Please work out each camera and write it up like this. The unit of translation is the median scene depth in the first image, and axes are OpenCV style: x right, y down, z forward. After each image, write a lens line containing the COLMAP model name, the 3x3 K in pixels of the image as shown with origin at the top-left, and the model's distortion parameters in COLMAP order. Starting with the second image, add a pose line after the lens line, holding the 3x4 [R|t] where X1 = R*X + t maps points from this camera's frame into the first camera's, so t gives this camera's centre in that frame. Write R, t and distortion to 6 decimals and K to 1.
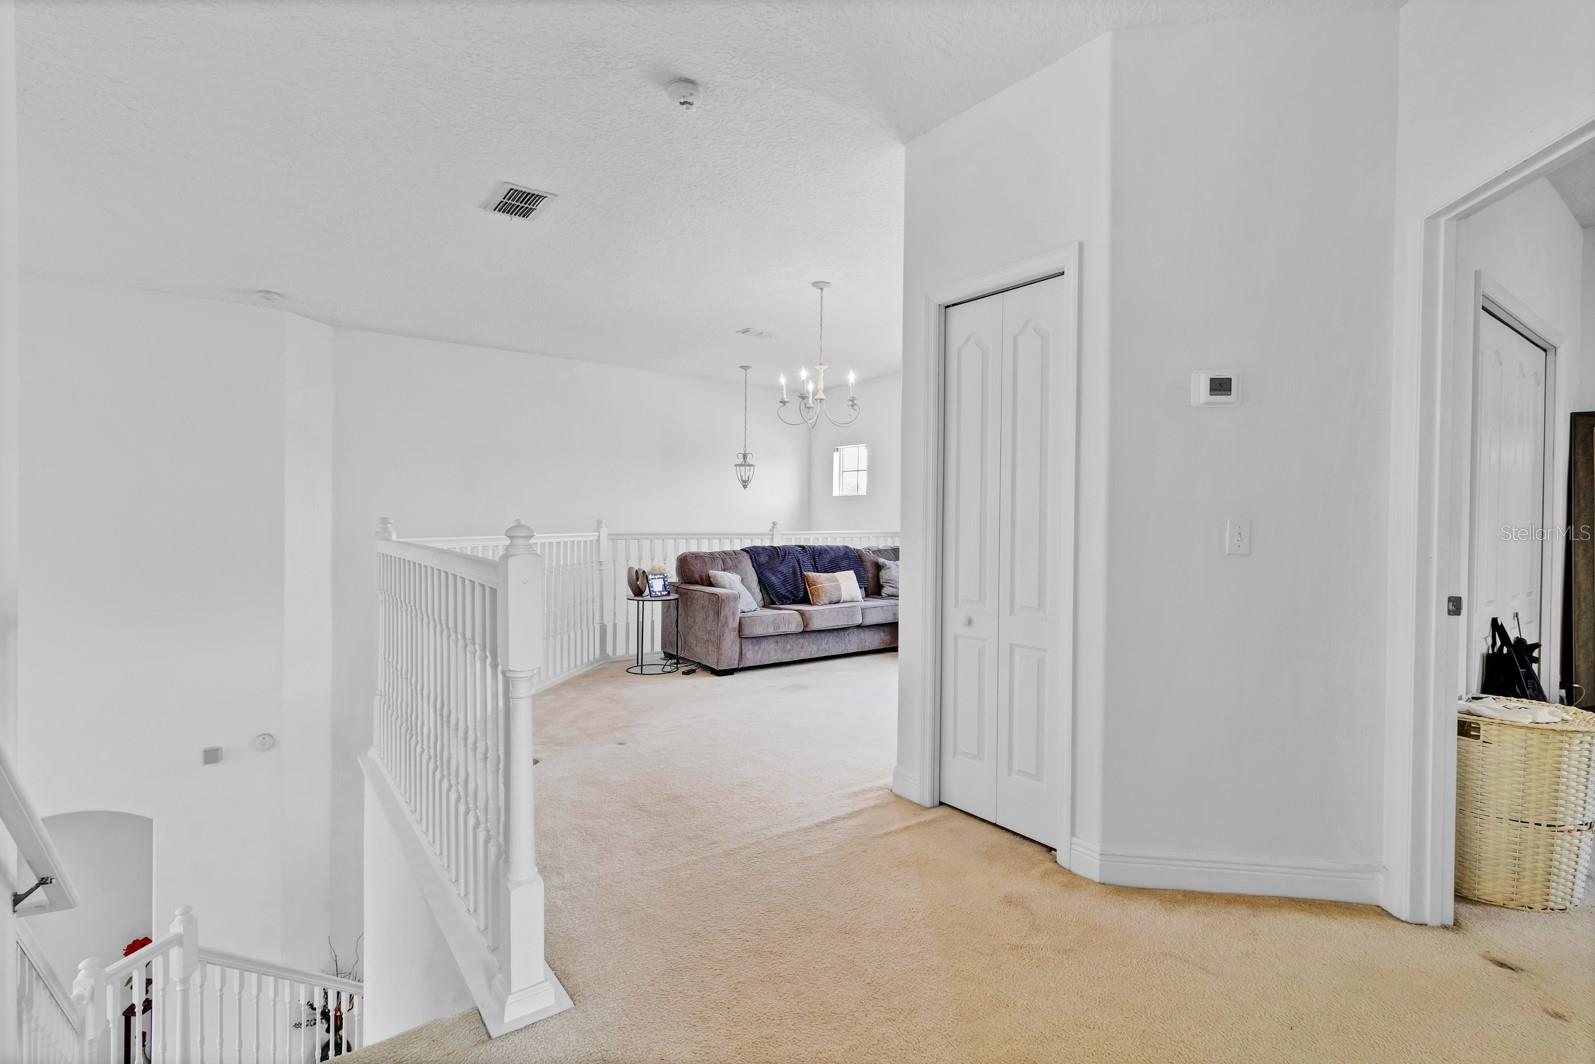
lens RADIAL K [[754.7, 0, 803.8], [0, 754.7, 519.3], [0, 0, 1]] dist [-0.001821, -0.000403]
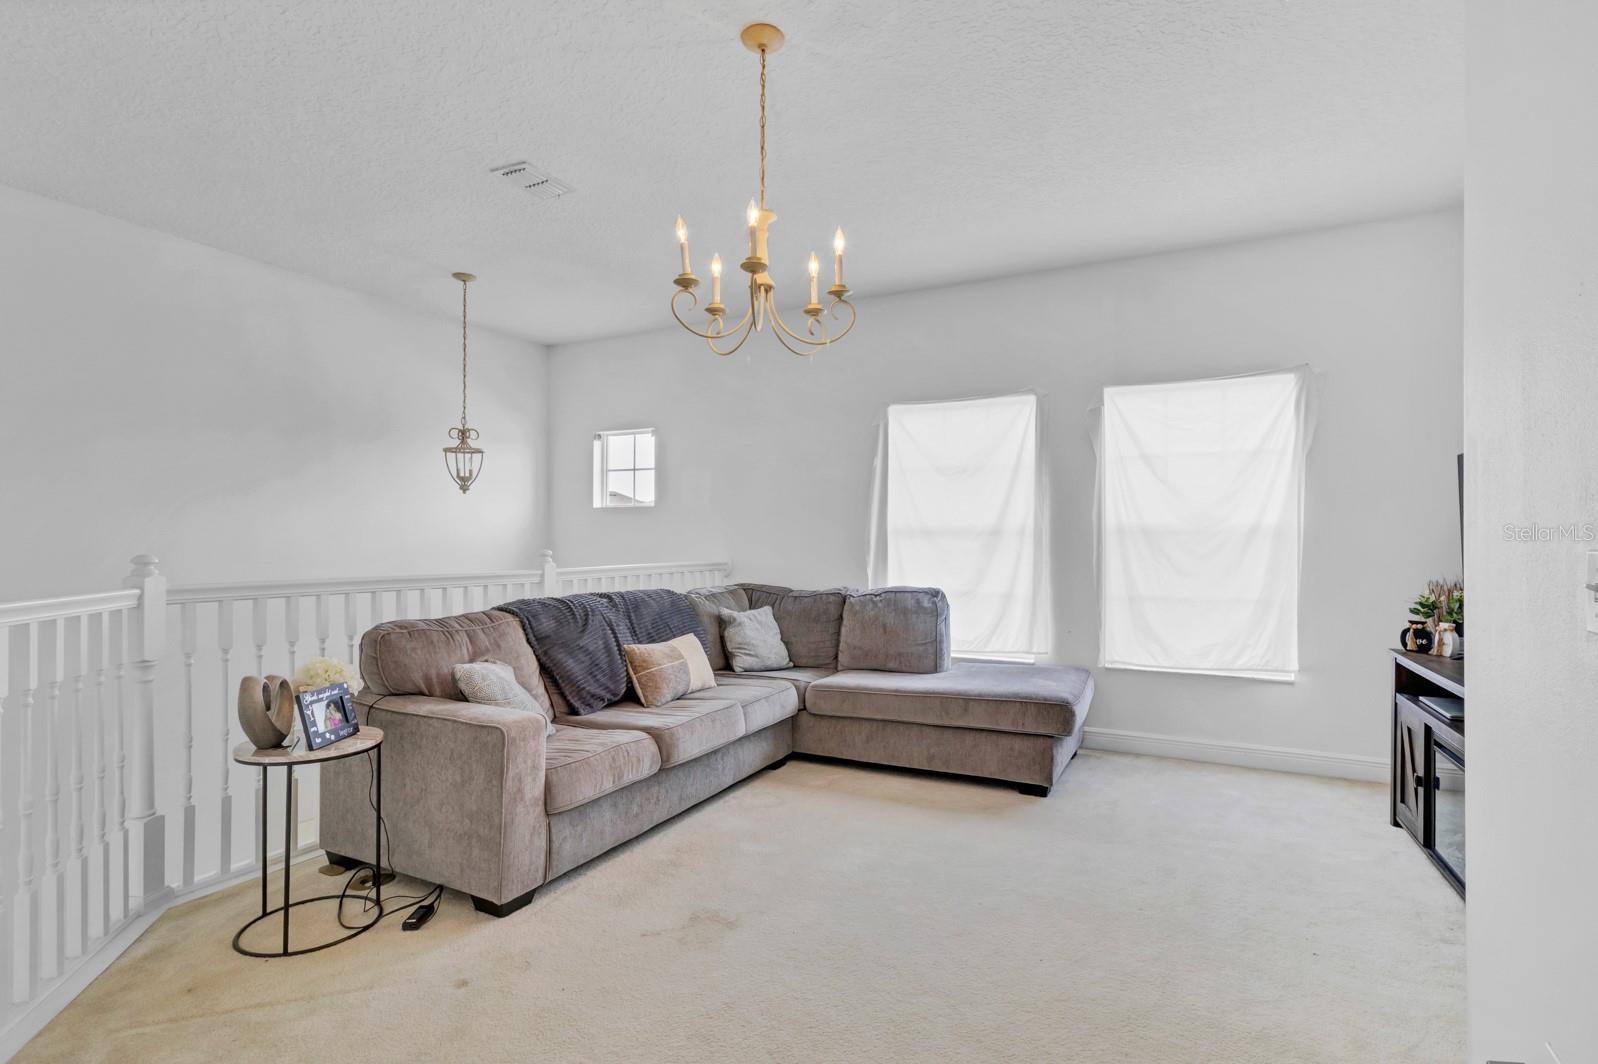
lens RADIAL K [[778.8, 0, 803.4], [0, 778.8, 527.4], [0, 0, 1]] dist [0.000857, -0.000856]
pose [[0.896732, -0.003709, 0.442558, -0.137610], [0.010583, 0.999859, -0.013063, -0.005396], [-0.442447, 0.016397, 0.896645, 0.469955]]
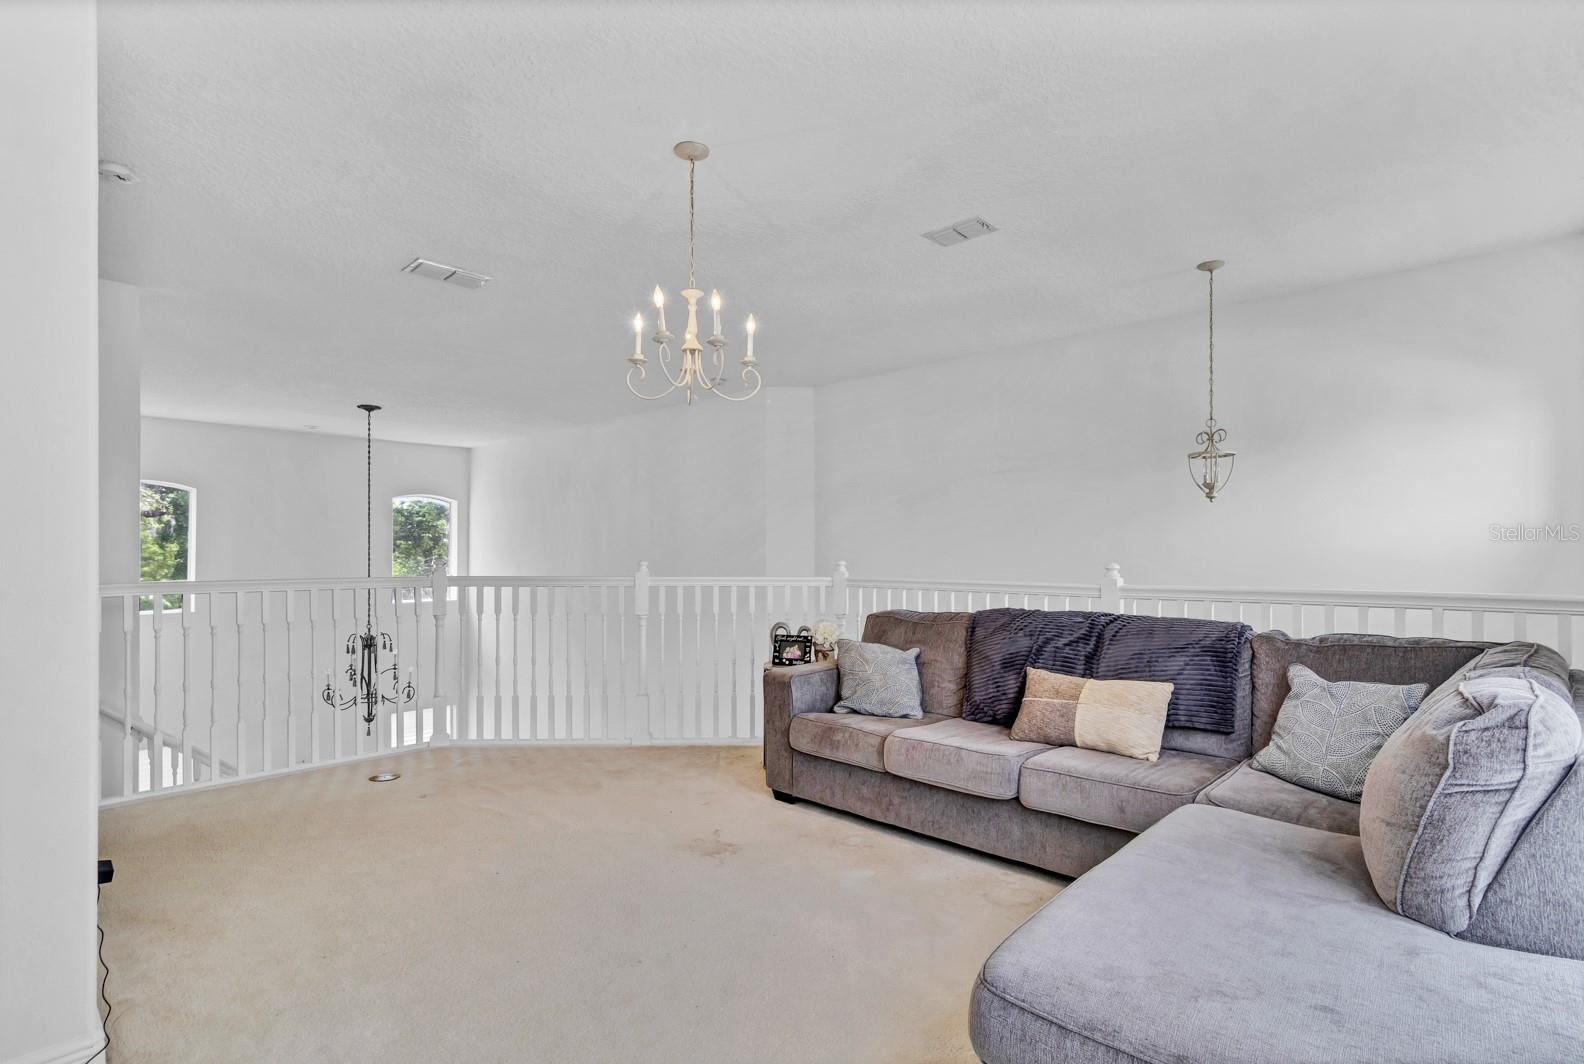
lens RADIAL K [[774.5, 0, 802.9], [0, 774.5, 533.3], [0, 0, 1]] dist [0.019480, -0.000738]
pose [[0.168058, -0.039004, -0.985005, 0.504636], [-0.002151, 0.999200, -0.039933, 0.004345], [0.985775, 0.008830, 0.167840, 0.813015]]
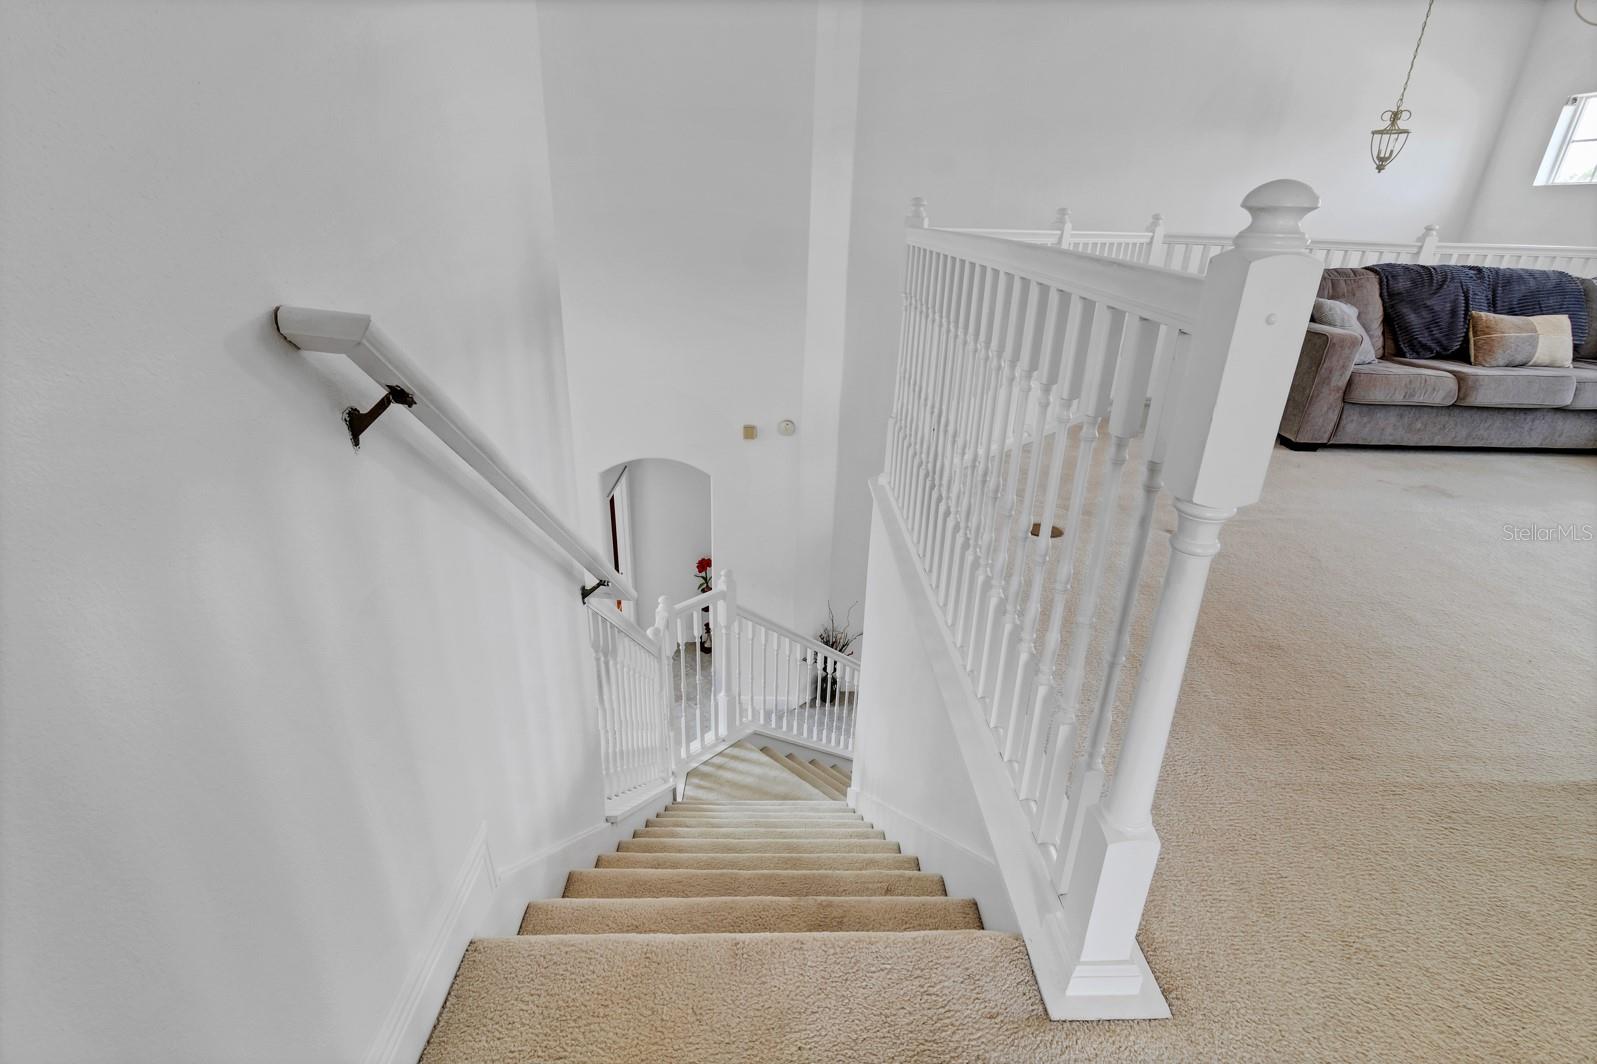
lens RADIAL K [[737.6, 0, 798.5], [0, 737.6, 532.0], [0, 0, 1]] dist [-0.000455, -0.000190]
pose [[0.817602, 0.247481, -0.519885, -0.101773], [-0.026256, 0.918002, 0.395705, 0.009739], [0.575185, -0.309879, 0.757058, 0.142194]]
